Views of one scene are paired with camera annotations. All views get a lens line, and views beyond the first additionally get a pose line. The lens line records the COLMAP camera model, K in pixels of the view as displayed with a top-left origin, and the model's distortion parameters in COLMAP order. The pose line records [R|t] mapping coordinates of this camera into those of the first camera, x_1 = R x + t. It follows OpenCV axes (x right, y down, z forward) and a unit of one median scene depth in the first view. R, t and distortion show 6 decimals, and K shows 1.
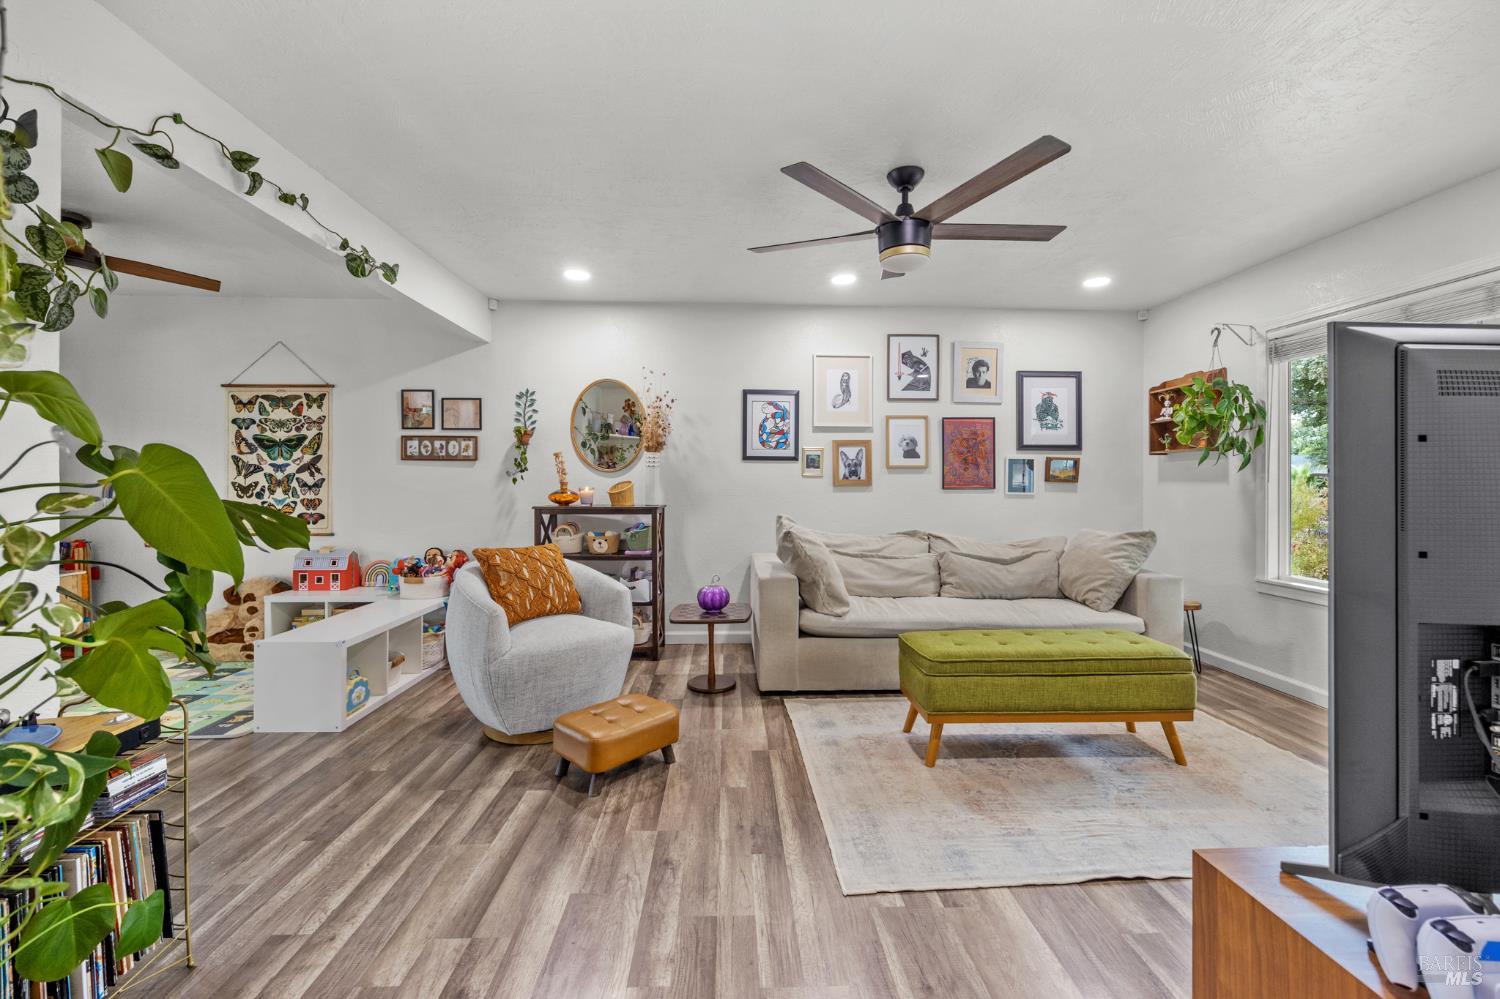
lens RADIAL K [[587.4, 0, 761.7], [0, 587.4, 484.9], [0, 0, 1]] dist [-0.007856, 0.000189]
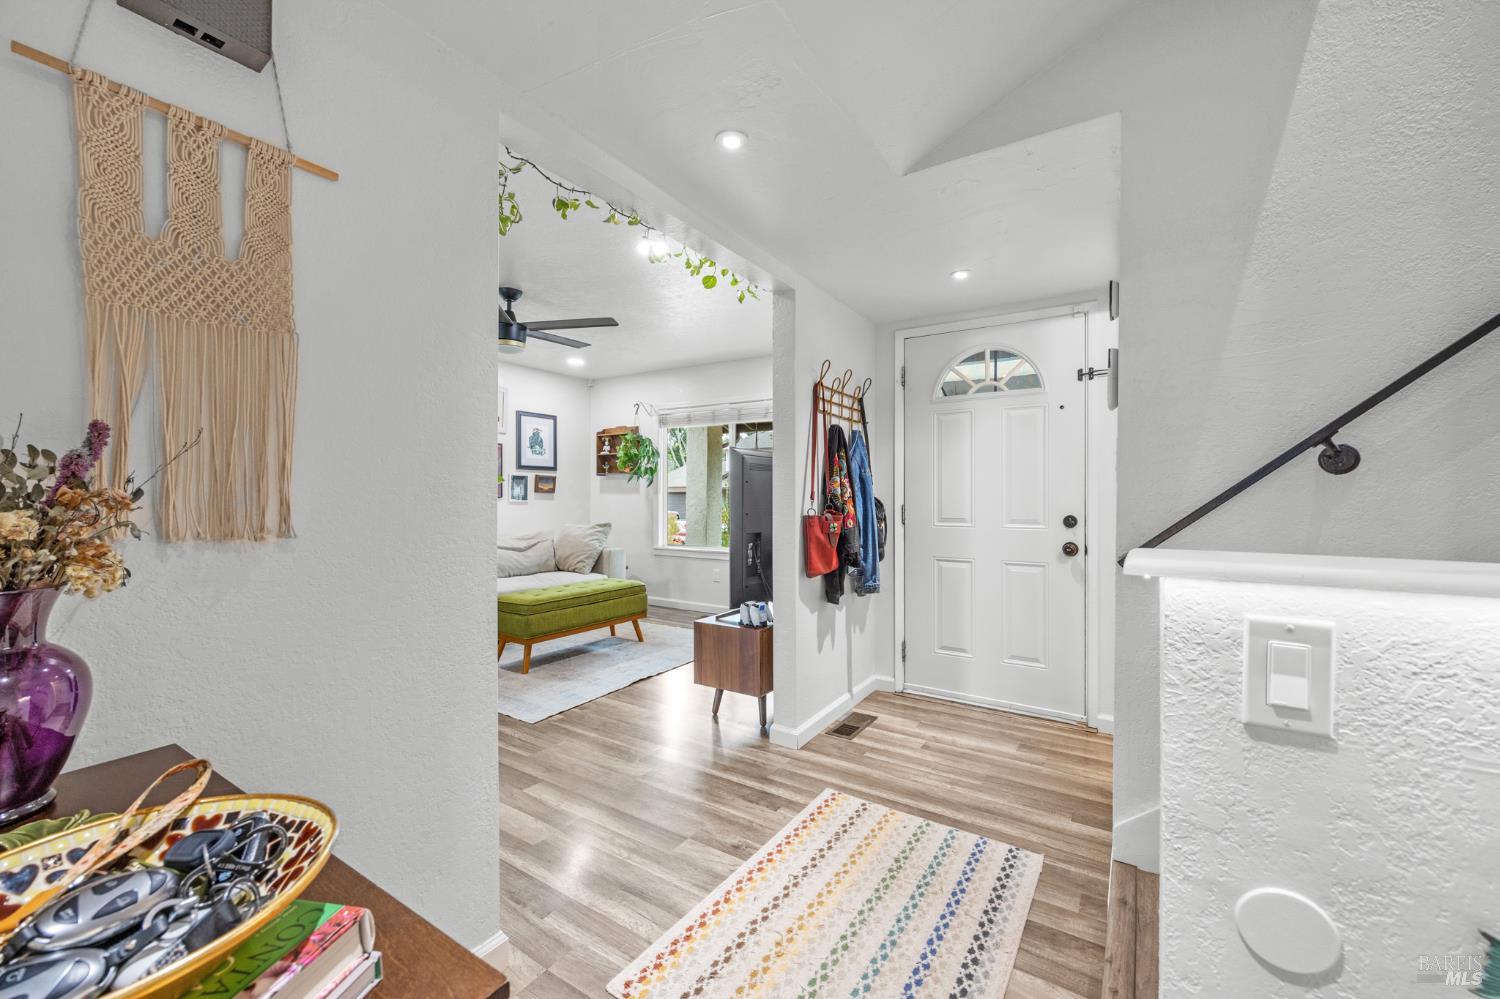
lens RADIAL K [[608.6, 0, 721.1], [0, 608.6, 491.9], [0, 0, 1]] dist [-0.000790, 0.000011]
pose [[0.614295, 0.005337, 0.789059, -0.407491], [-0.000158, 0.999978, -0.006640, 0.002868], [-0.789077, 0.003954, 0.614282, -0.249613]]
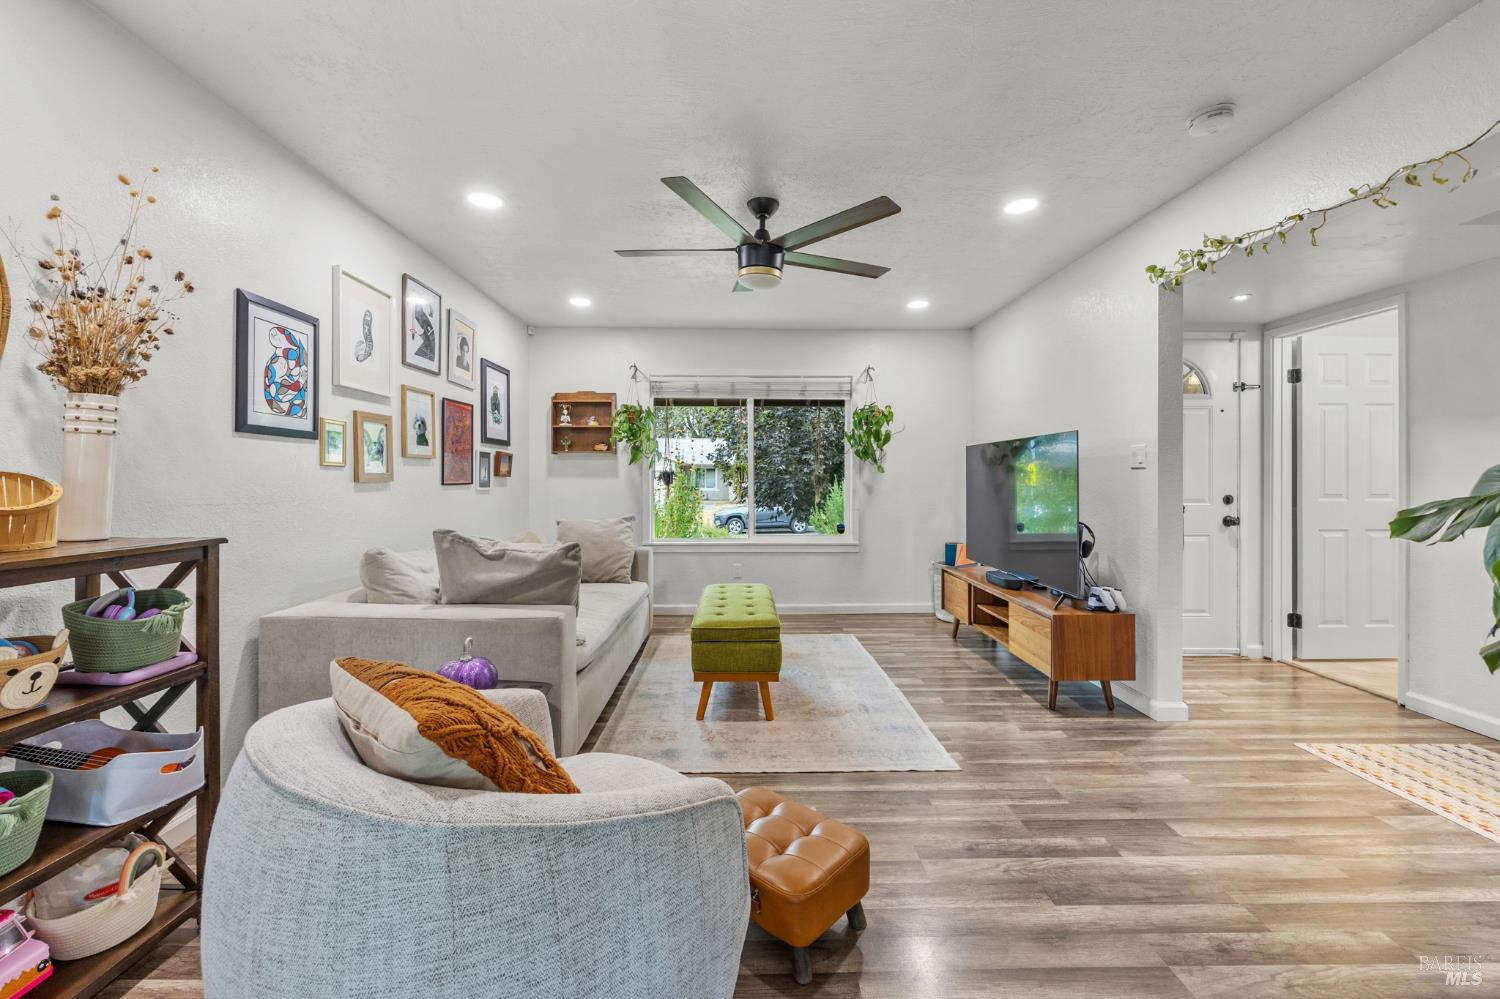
lens RADIAL K [[634.8, 0, 691.7], [0, 634.8, 474.3], [0, 0, 1]] dist [-0.003351, 0.000046]
pose [[0.051590, 0.004118, 0.998660, -0.598499], [0.002238, 0.999989, -0.004239, -0.003731], [-0.998666, 0.002454, 0.051580, 0.658595]]
